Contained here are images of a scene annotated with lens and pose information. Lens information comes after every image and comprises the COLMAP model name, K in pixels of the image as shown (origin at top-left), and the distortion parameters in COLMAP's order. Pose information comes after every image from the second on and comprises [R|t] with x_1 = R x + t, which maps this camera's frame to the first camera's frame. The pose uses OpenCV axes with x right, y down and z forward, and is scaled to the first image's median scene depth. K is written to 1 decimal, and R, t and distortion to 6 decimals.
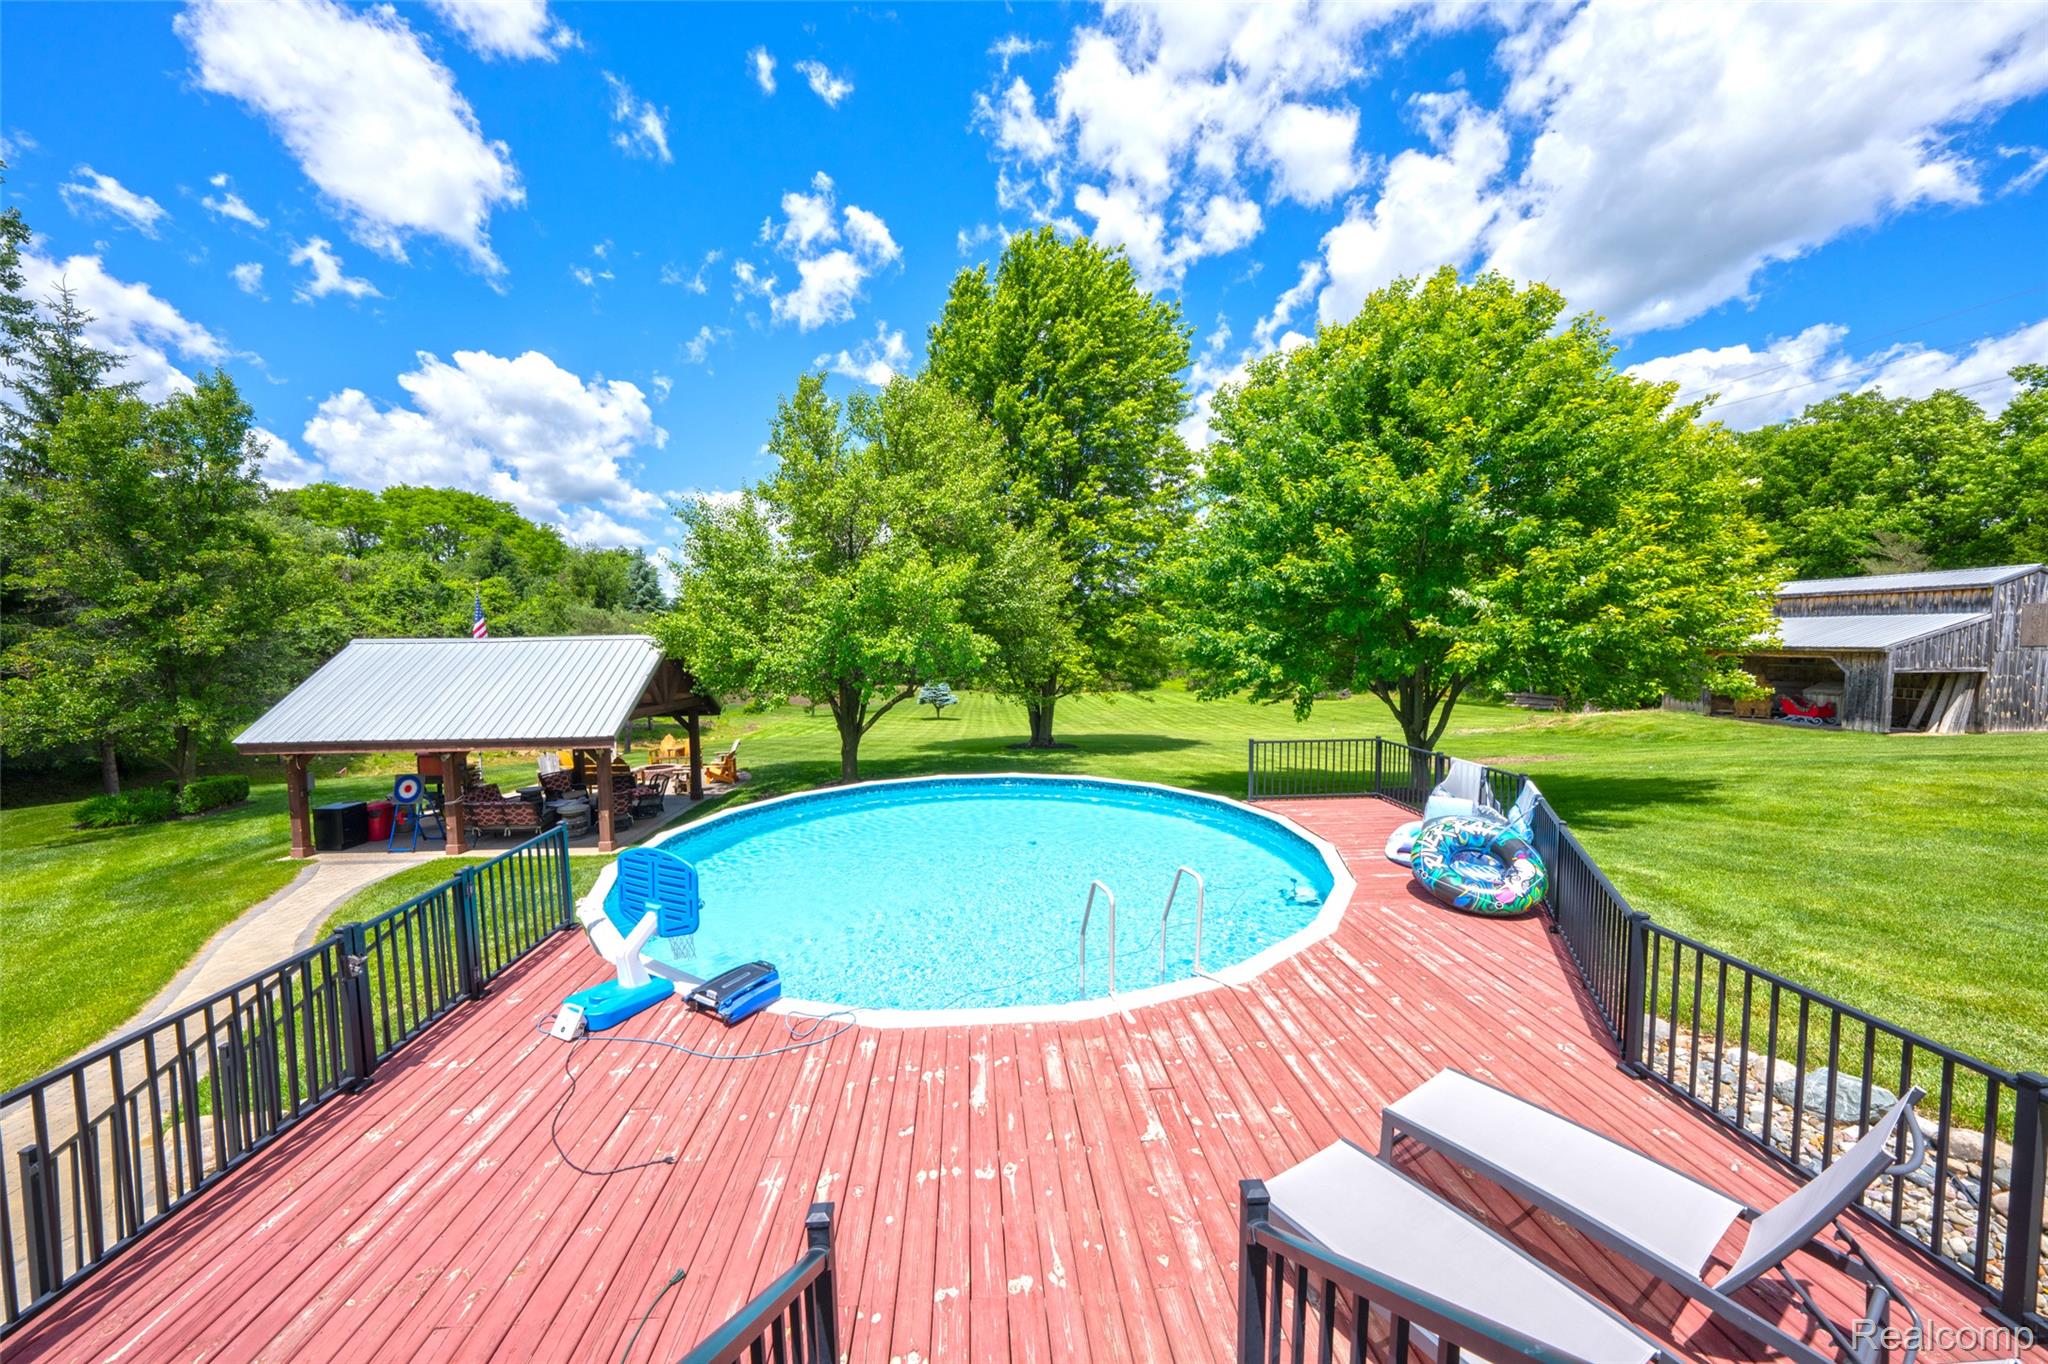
lens RADIAL K [[715.6, 0, 1024.8], [0, 715.6, 684.9], [0, 0, 1]] dist [-0.021456, 0.006722]
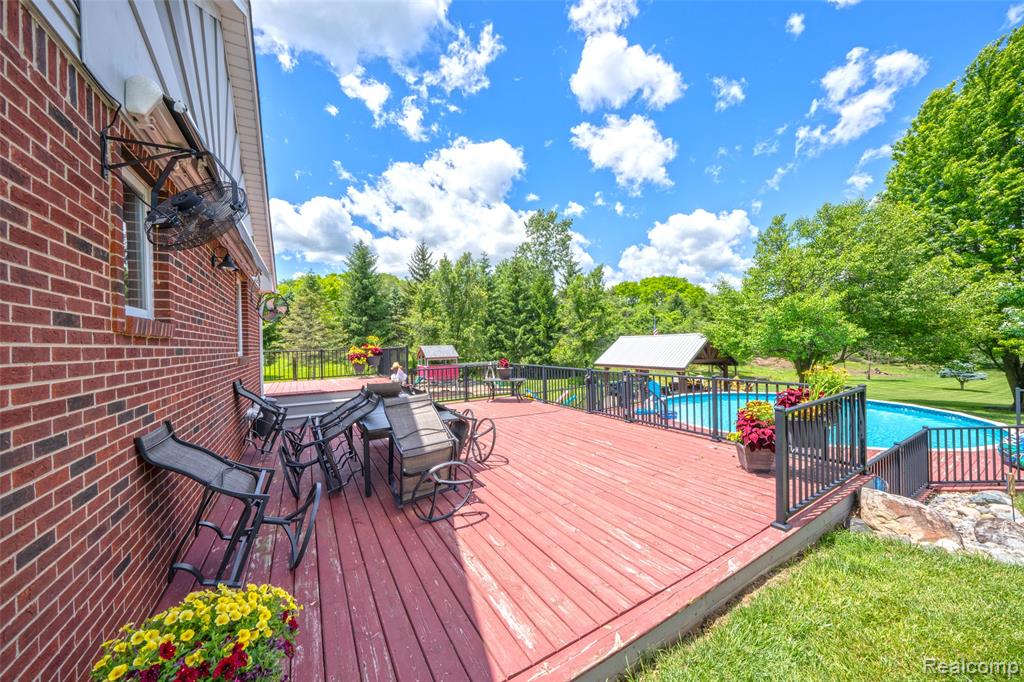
lens RADIAL K [[337.2, 0, 515.0], [0, 337.2, 341.5], [0, 0, 1]] dist [0.000384, 0.000029]
pose [[0.464666, -0.003229, -0.885480, 0.140636], [-0.037597, 0.999020, -0.023373, 0.010187], [0.884687, 0.044152, 0.464090, -0.112482]]
